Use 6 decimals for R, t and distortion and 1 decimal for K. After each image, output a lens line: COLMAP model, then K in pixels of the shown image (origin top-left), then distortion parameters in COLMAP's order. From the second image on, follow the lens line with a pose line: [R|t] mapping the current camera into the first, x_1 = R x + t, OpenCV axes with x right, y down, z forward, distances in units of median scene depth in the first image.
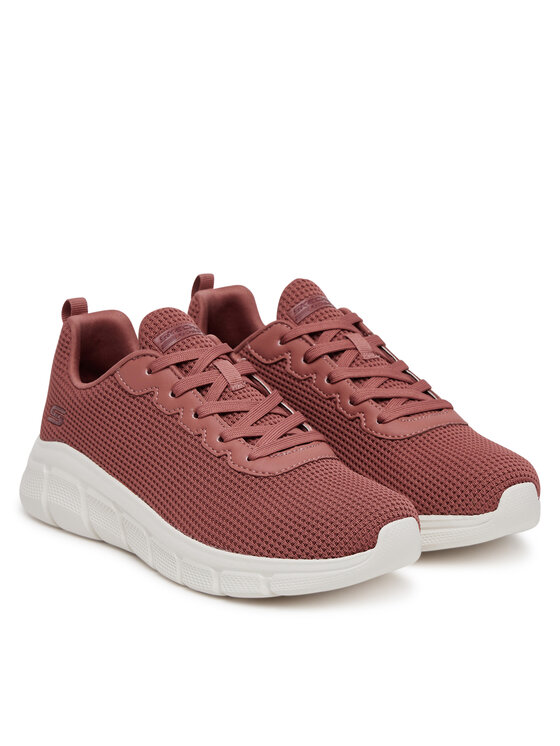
lens RADIAL K [[2197.9, 0, 280.0], [0, 2197.9, 373.0], [0, 0, 1]] dist [-0.036382, 0.000000]
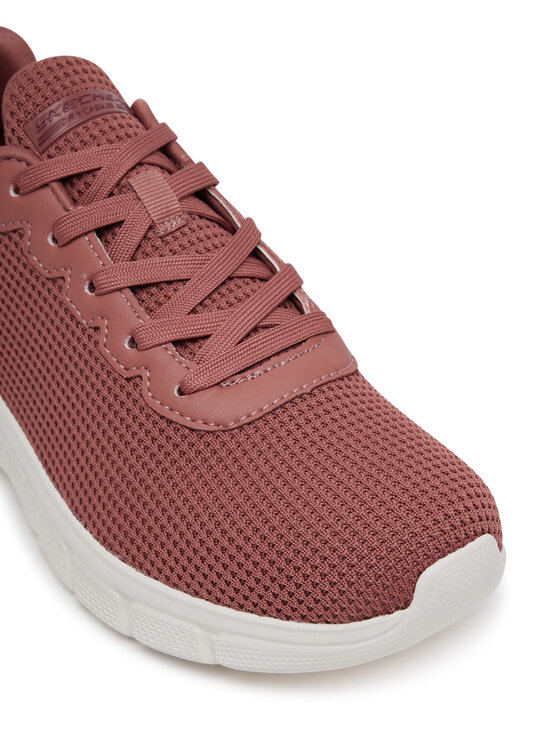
lens RADIAL K [[1778.4, 0, 280.2], [0, 1778.4, 372.9], [0, 0, 1]] dist [-0.250687, 0.000000]
pose [[0.994241, 0.007829, -0.106884, 0.053743], [0.026708, 0.947758, 0.317869, -0.097029], [0.103789, -0.318893, 0.942091, 0.593930]]
